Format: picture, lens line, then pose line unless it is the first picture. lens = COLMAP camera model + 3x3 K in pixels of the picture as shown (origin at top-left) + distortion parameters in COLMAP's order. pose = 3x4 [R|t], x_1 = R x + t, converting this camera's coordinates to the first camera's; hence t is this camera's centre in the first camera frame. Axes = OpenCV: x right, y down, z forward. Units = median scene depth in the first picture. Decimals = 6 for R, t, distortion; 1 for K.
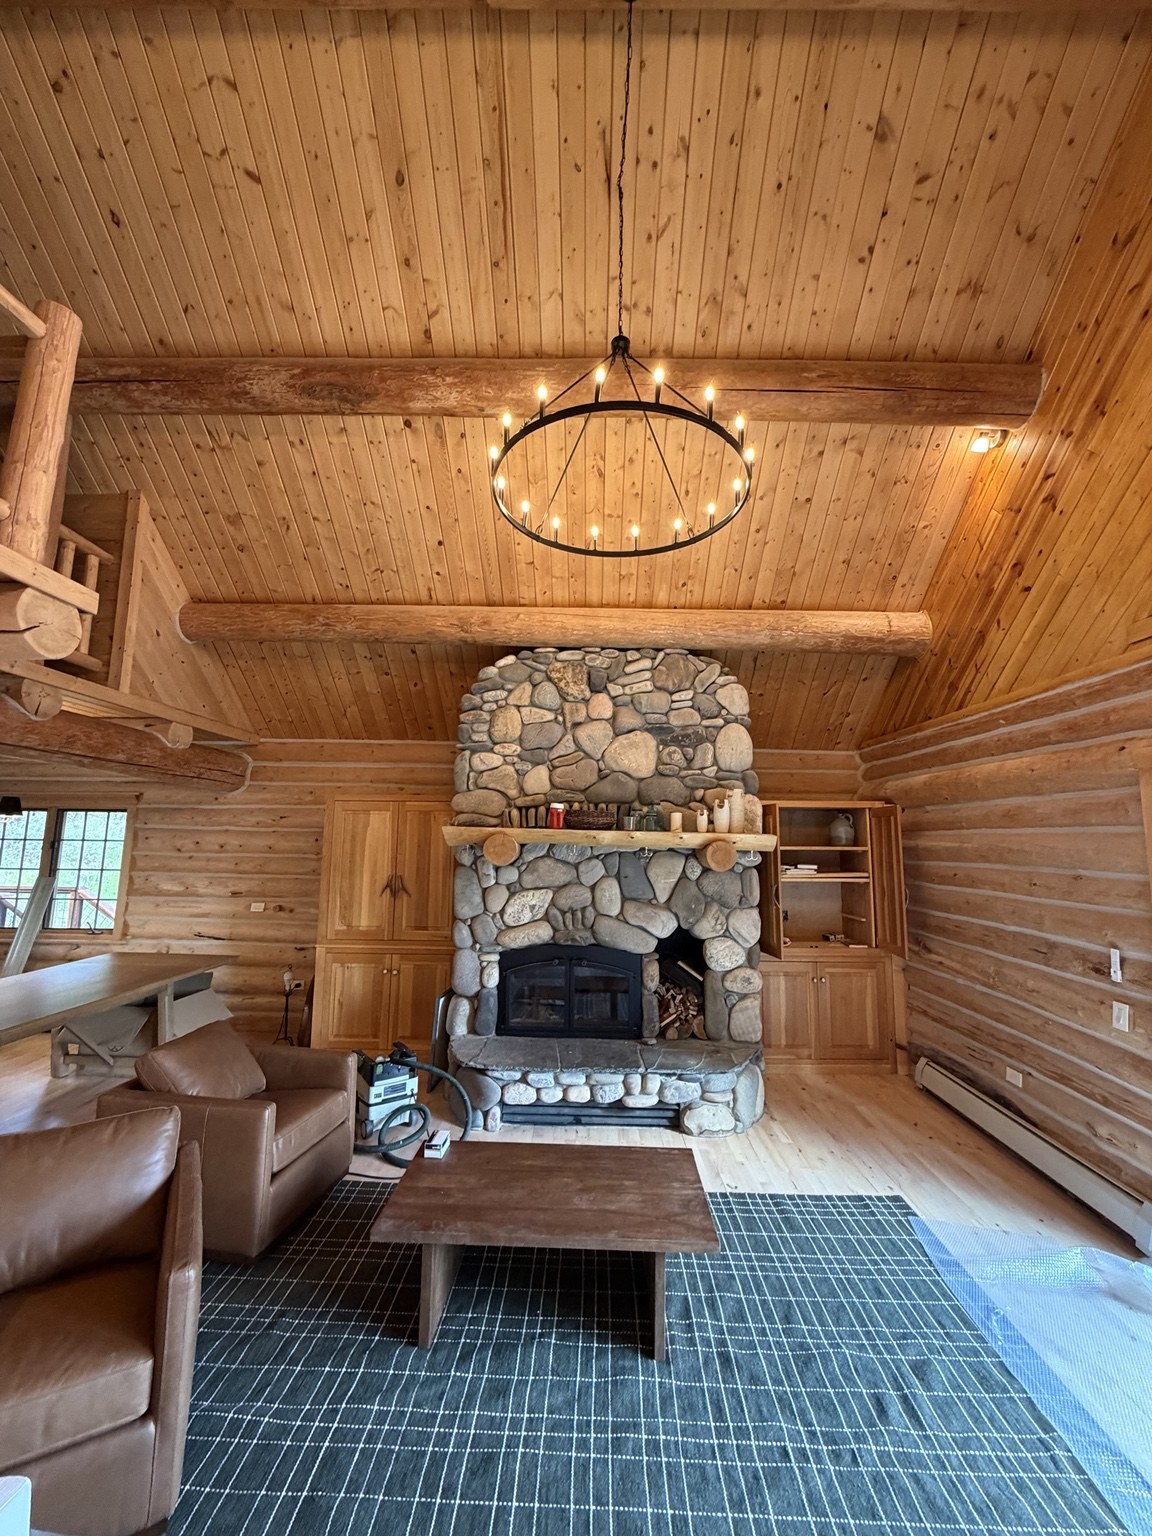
lens RADIAL K [[607.3, 0, 576.0], [0, 607.3, 768.0], [0, 0, 1]] dist [-0.000576, 0.000070]
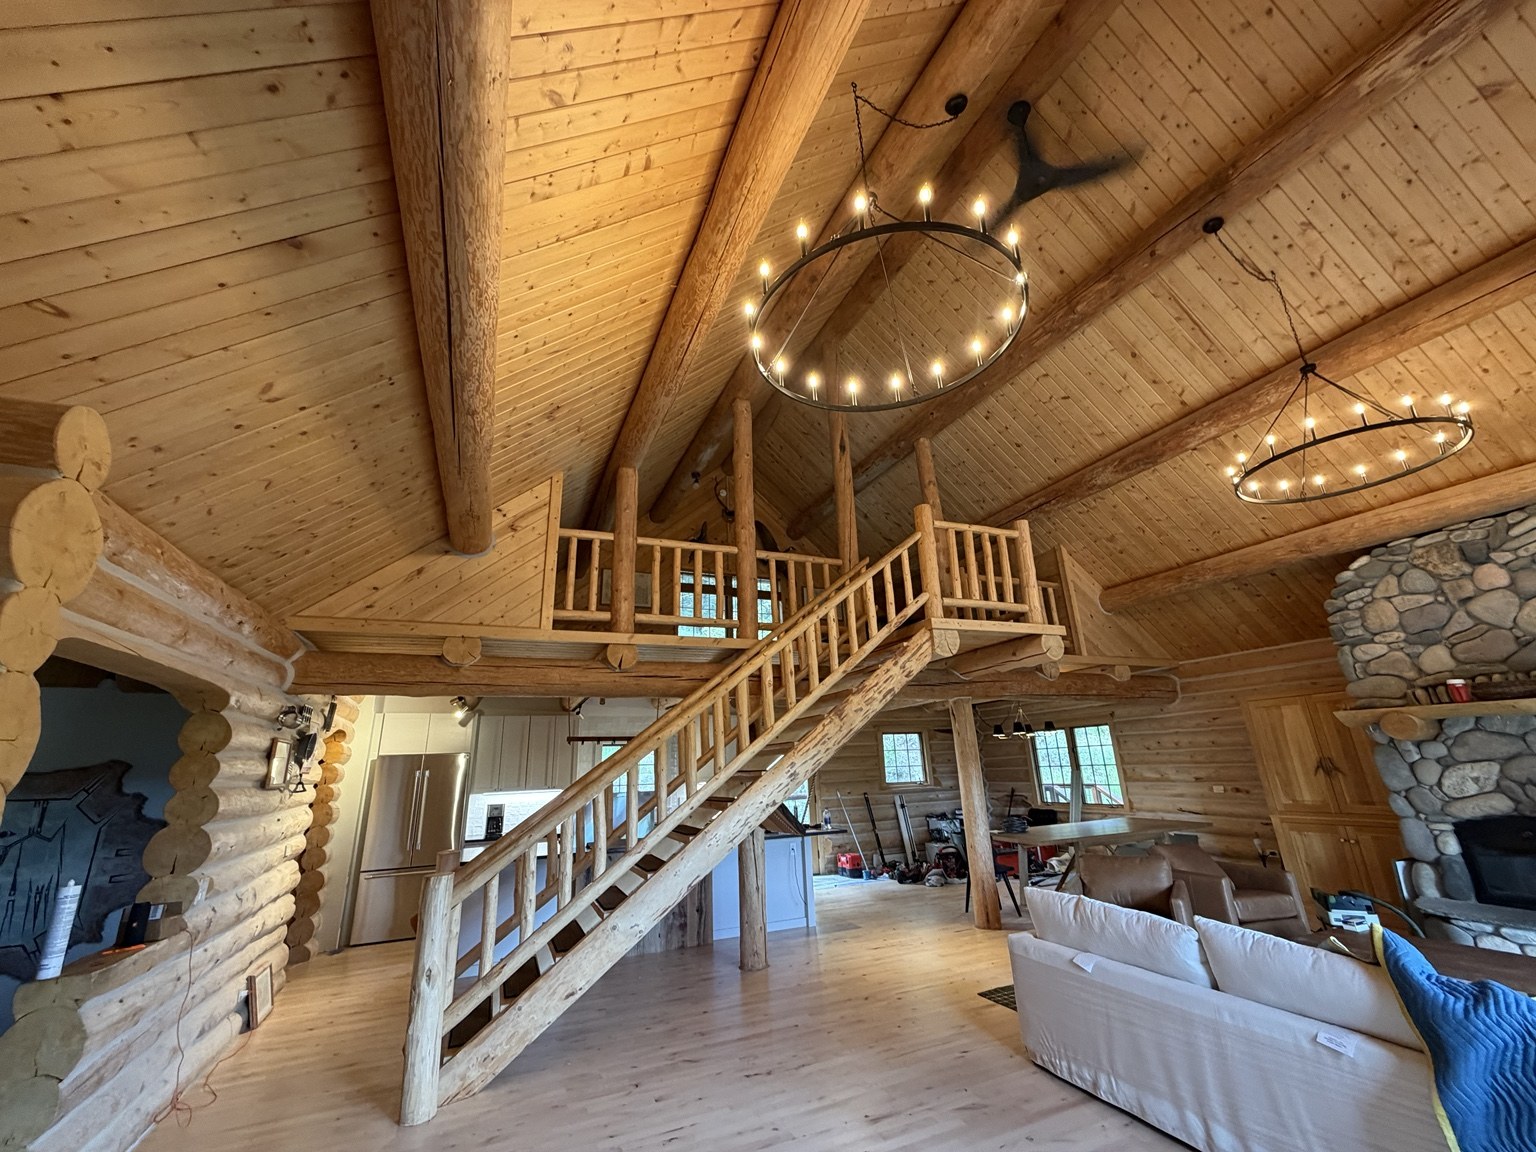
lens RADIAL K [[607.3, 0, 758.3], [0, 607.3, 572.8], [0, 0, 1]] dist [-0.000576, 0.000070]
pose [[0.403847, -0.307788, -0.861495, 0.428398], [0.150727, 0.951220, -0.269187, -0.017853], [0.902324, -0.021140, 0.430539, -0.561151]]
